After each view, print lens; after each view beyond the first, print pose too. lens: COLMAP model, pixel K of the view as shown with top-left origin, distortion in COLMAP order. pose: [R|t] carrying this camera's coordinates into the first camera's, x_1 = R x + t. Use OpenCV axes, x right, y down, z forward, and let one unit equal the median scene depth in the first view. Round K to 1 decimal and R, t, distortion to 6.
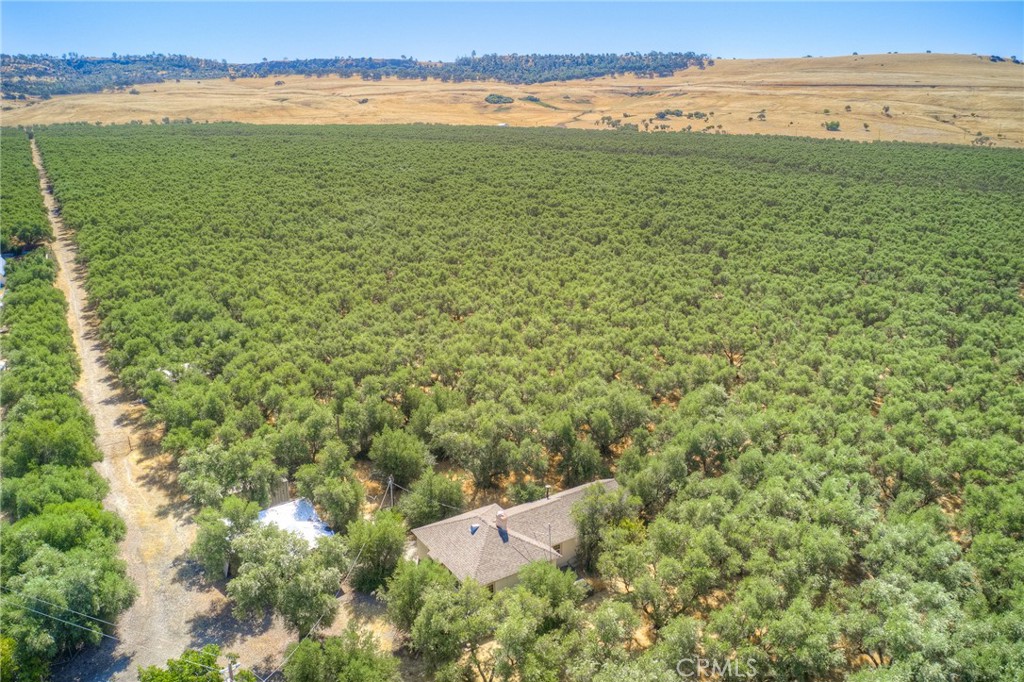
lens RADIAL K [[781.3, 0, 511.7], [0, 781.3, 341.6], [0, 0, 1]] dist [-0.081802, 0.002142]
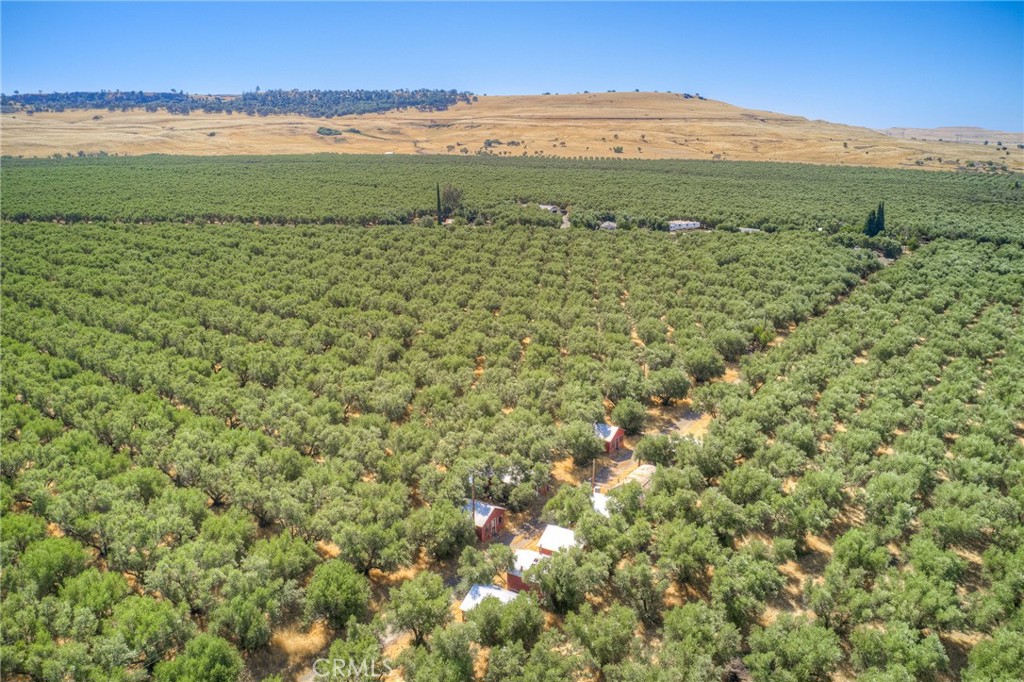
lens RADIAL K [[781.3, 0, 506.3], [0, 781.3, 345.0], [0, 0, 1]] dist [-0.081802, 0.002142]
pose [[0.923537, -0.101319, 0.369882, -0.195069], [0.110922, 0.993818, -0.004725, 0.037029], [-0.367117, 0.045392, 0.929067, -0.144641]]
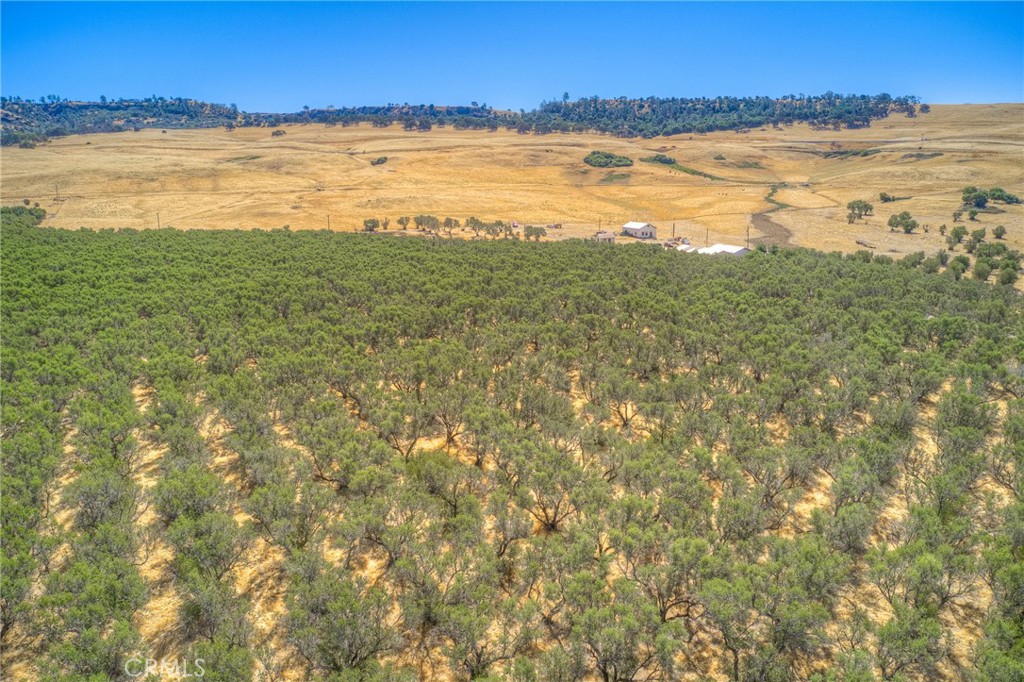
lens RADIAL K [[781.3, 0, 518.8], [0, 781.3, 342.1], [0, 0, 1]] dist [-0.081802, 0.002142]
pose [[0.994688, 0.027838, -0.099102, -0.017654], [-0.034799, 0.996994, -0.069224, -0.109802], [0.096877, 0.072305, 0.992667, 0.348823]]
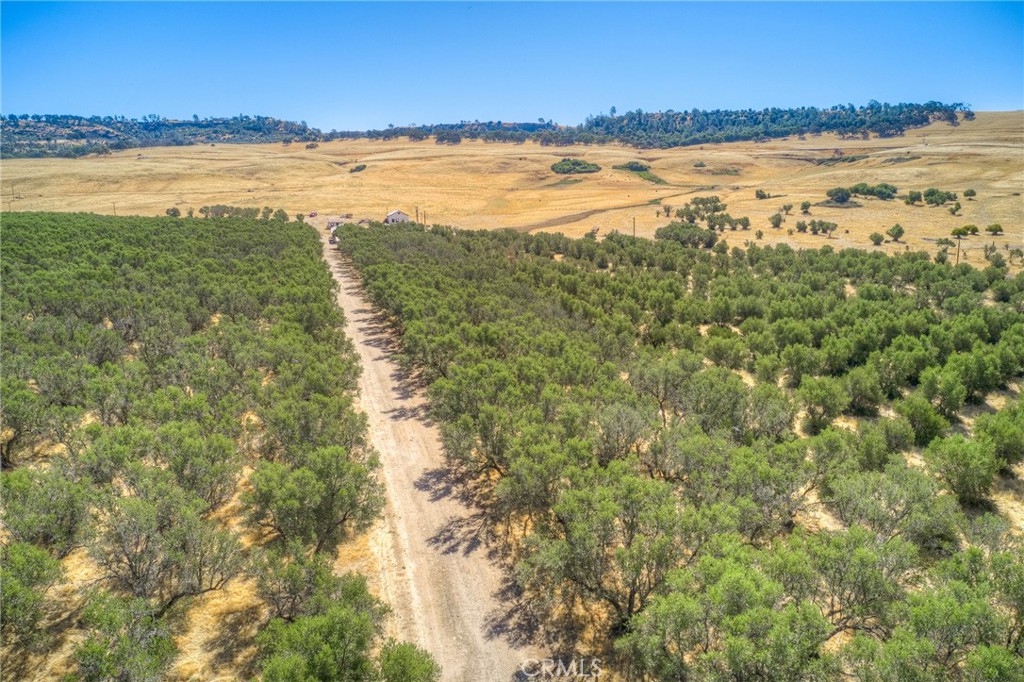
lens RADIAL K [[781.3, 0, 521.4], [0, 781.3, 340.1], [0, 0, 1]] dist [-0.081802, 0.002142]
pose [[0.960653, 0.060277, -0.271132, 0.093495], [-0.087113, 0.992300, -0.088049, -0.105371], [0.263736, 0.108203, 0.958507, 0.363940]]
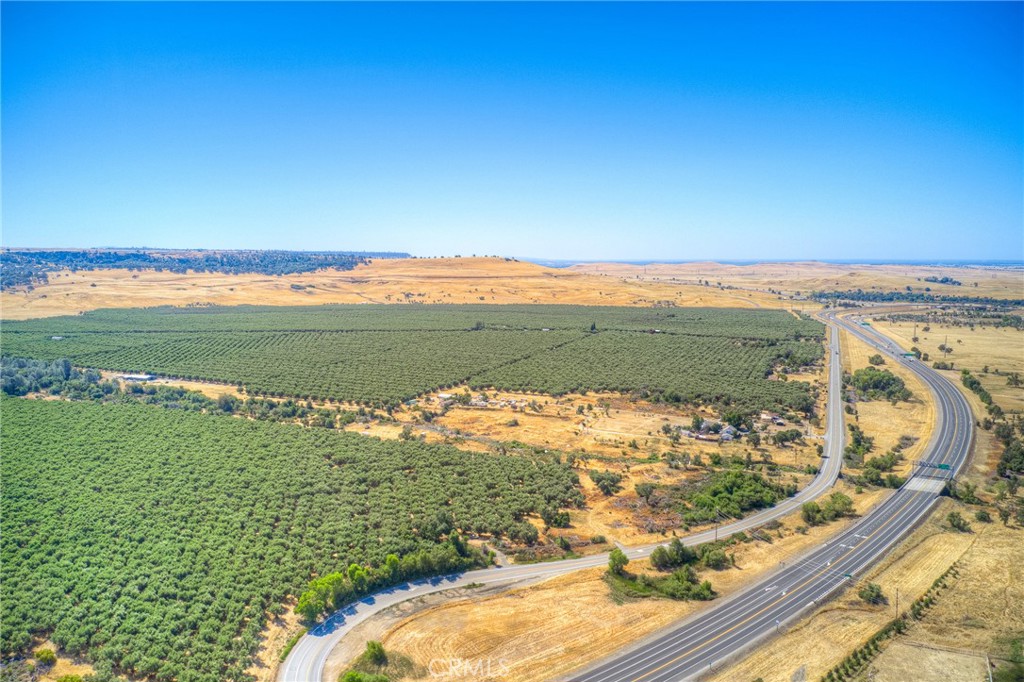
lens RADIAL K [[781.3, 0, 507.7], [0, 781.3, 338.6], [0, 0, 1]] dist [-0.081802, 0.002142]
pose [[0.794021, -0.058060, 0.605111, -0.633821], [0.175309, 0.975007, -0.136487, 0.130351], [-0.582063, 0.214455, 0.784354, -0.624366]]
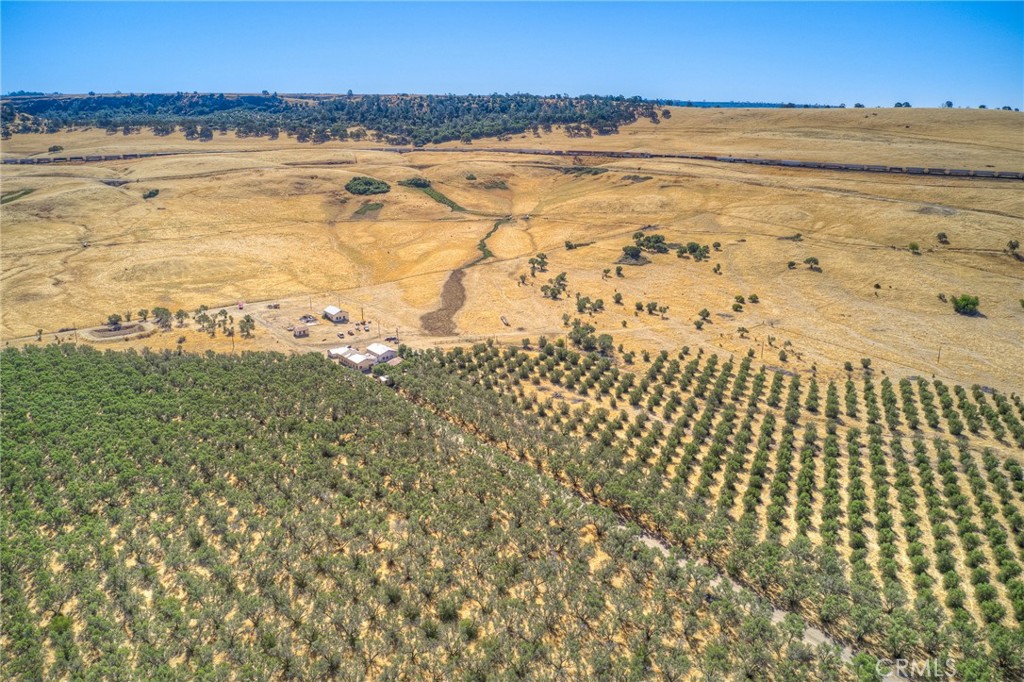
lens RADIAL K [[781.3, 0, 512.2], [0, 781.3, 343.9], [0, 0, 1]] dist [-0.081802, 0.002142]
pose [[0.994162, -0.024743, 0.105022, 0.027524], [0.025512, 0.999657, -0.005980, -0.144002], [-0.104838, 0.008624, 0.994452, 0.282573]]
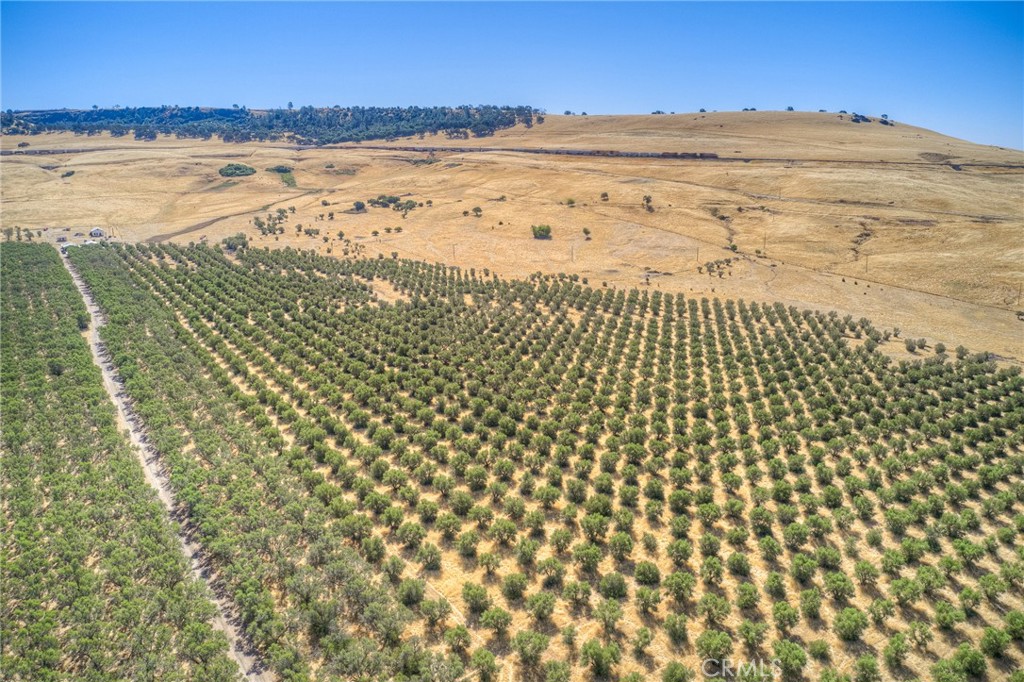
lens RADIAL K [[781.3, 0, 507.6], [0, 781.3, 346.5], [0, 0, 1]] dist [-0.081802, 0.002142]
pose [[0.999415, 0.004522, 0.033893, 0.201874], [-0.003288, 0.999332, -0.036388, -0.082090], [-0.034035, 0.036255, 0.998763, 0.154145]]
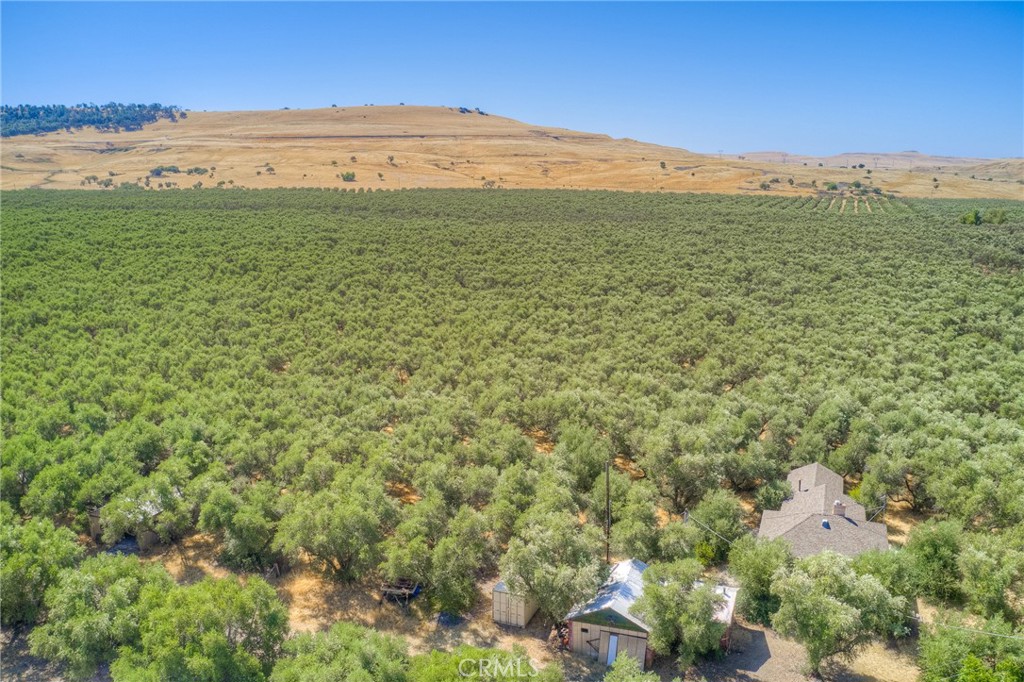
lens RADIAL K [[848.7, 0, 528.3], [0, 848.7, 355.3], [0, 0, 1]] dist [-0.086907, 0.003020]
pose [[0.791594, -0.134840, 0.595984, -0.040030], [0.177325, 0.984068, -0.012882, -0.001046], [-0.584752, 0.115880, 0.802893, 0.014229]]
